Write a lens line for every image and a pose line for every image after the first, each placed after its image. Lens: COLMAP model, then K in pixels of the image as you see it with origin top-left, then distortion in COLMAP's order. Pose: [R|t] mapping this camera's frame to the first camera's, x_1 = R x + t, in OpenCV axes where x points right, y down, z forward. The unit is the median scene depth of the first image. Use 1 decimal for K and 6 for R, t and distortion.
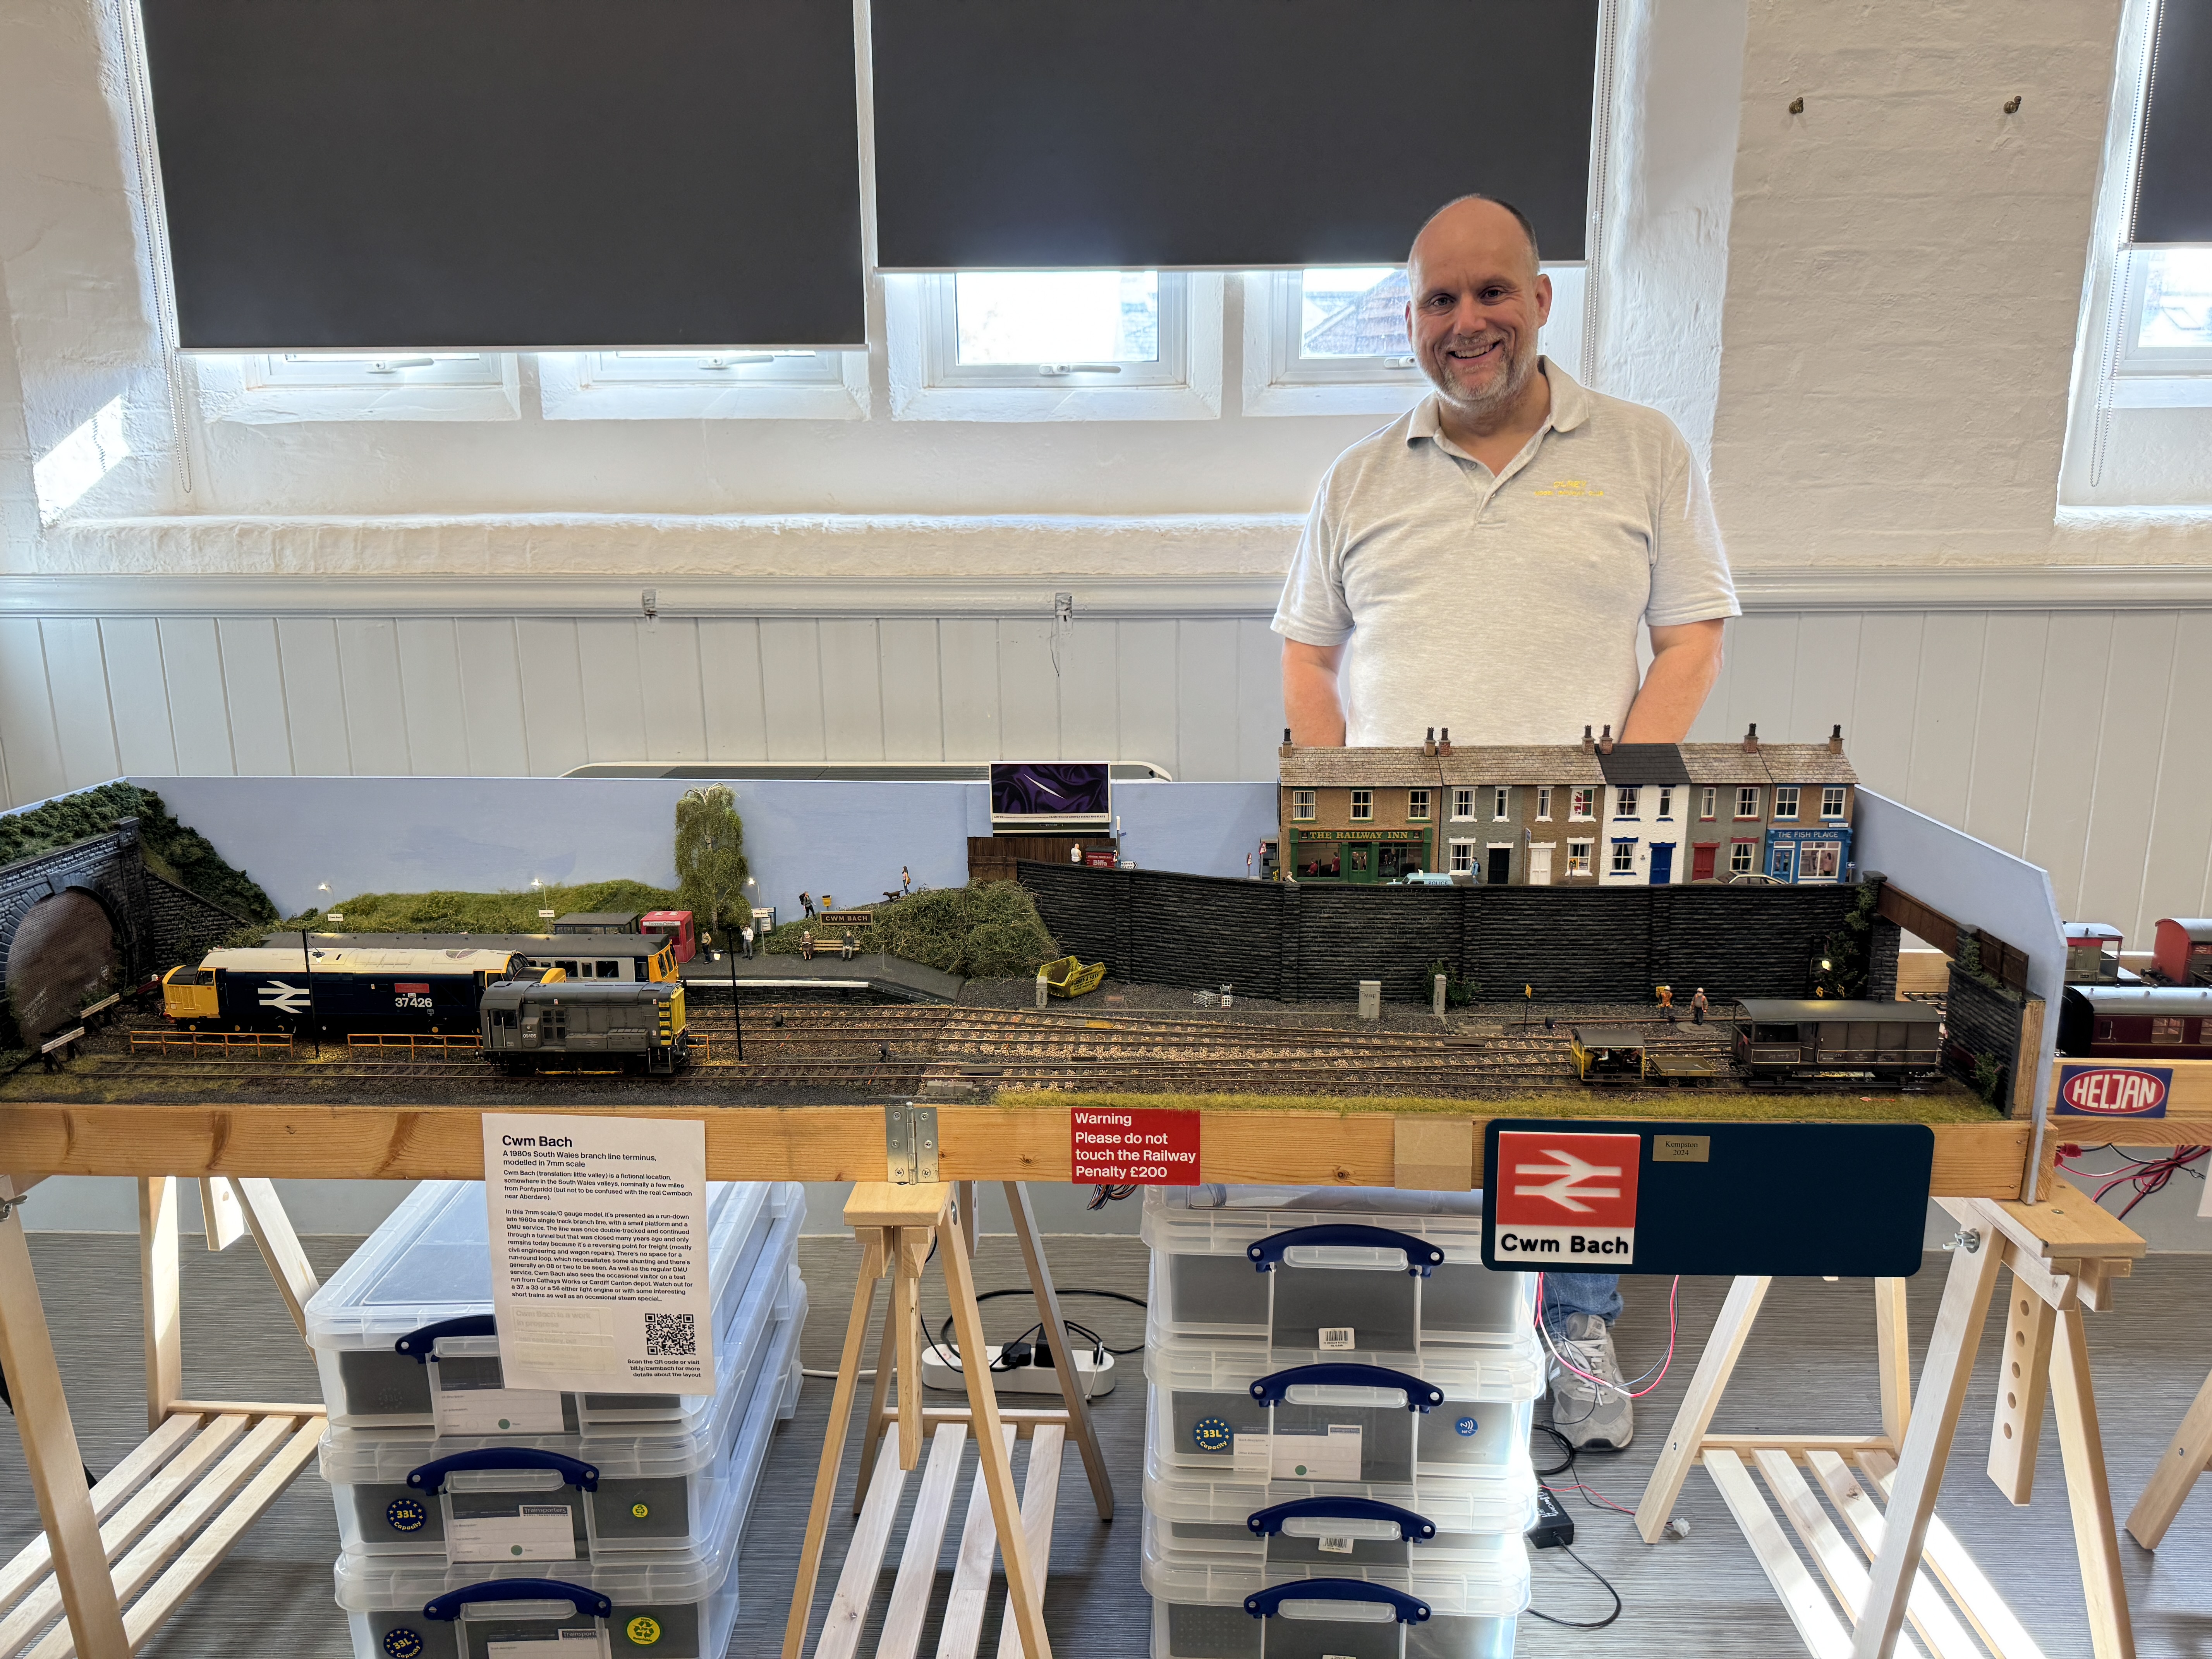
lens RADIAL K [[1597.0, 0, 1089.9], [0, 1597.0, 815.2], [0, 0, 1]] dist [0.005324, -0.007284]
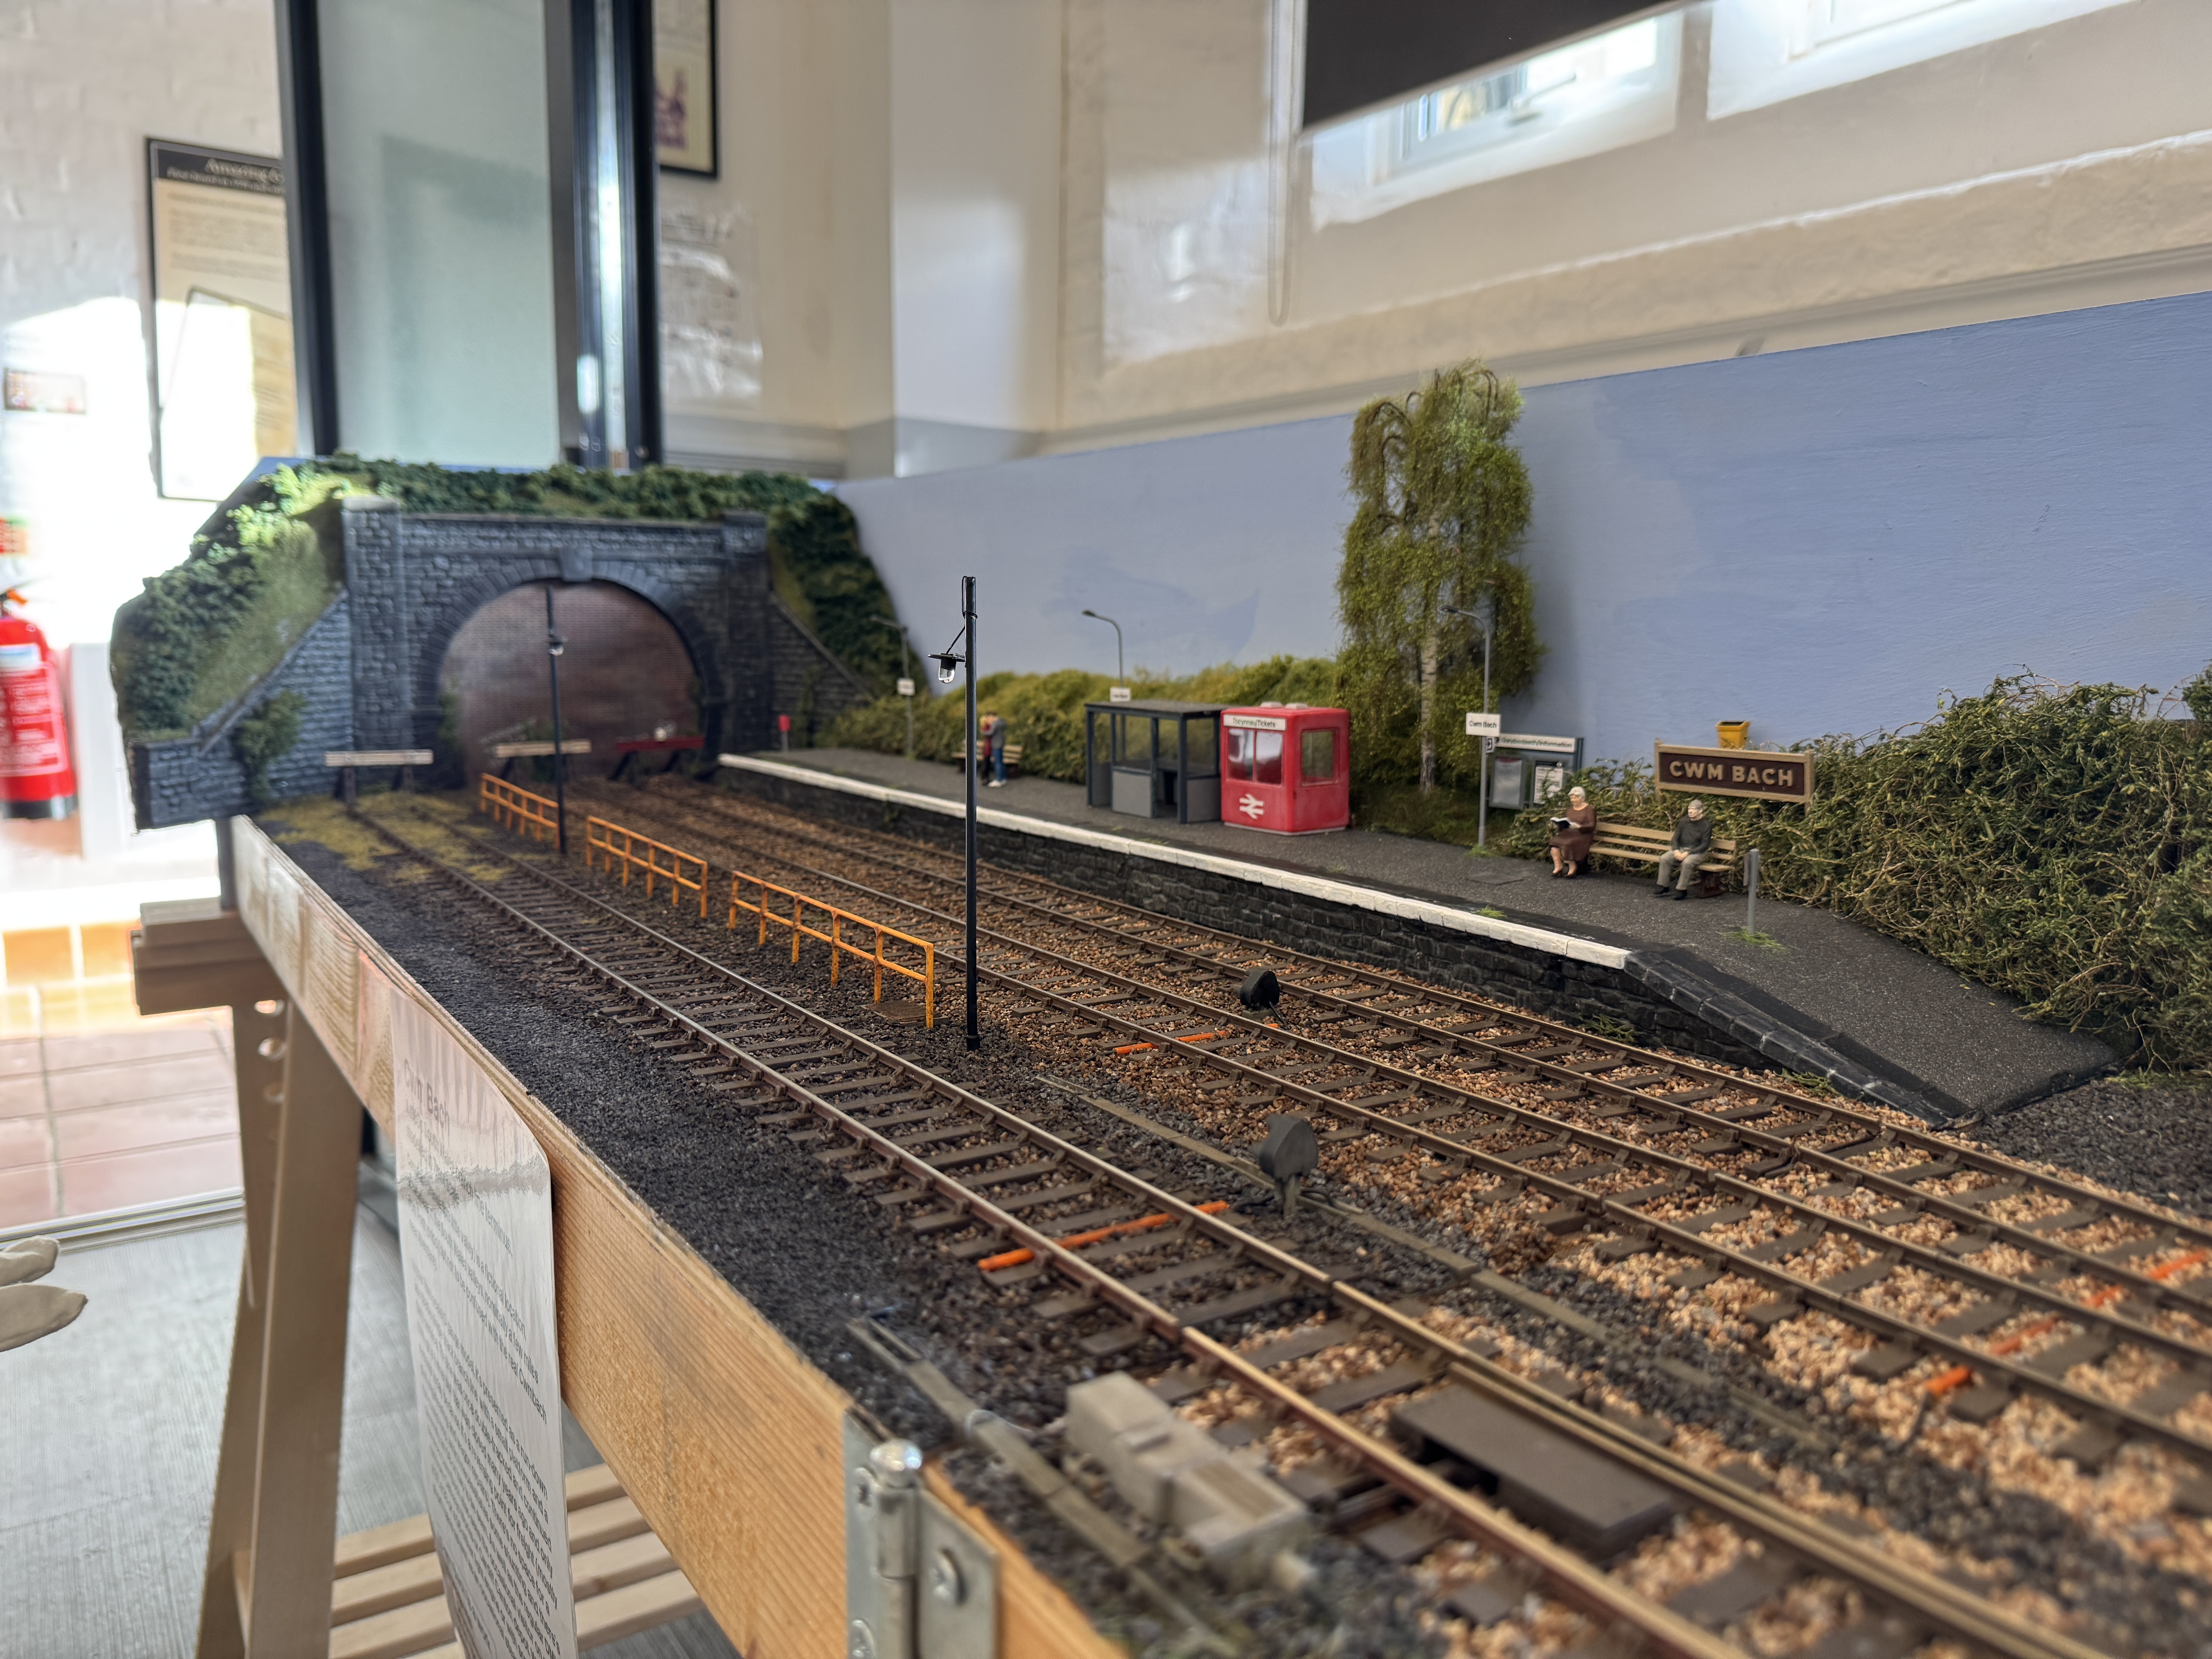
lens RADIAL K [[1597.0, 0, 1090.1], [0, 1597.0, 825.3], [0, 0, 1]] dist [0.005324, -0.007284]
pose [[0.597390, 0.125108, -0.792132, 0.014222], [-0.179642, 0.983532, 0.019860, 0.094213], [0.781571, 0.130436, 0.610027, 0.763883]]
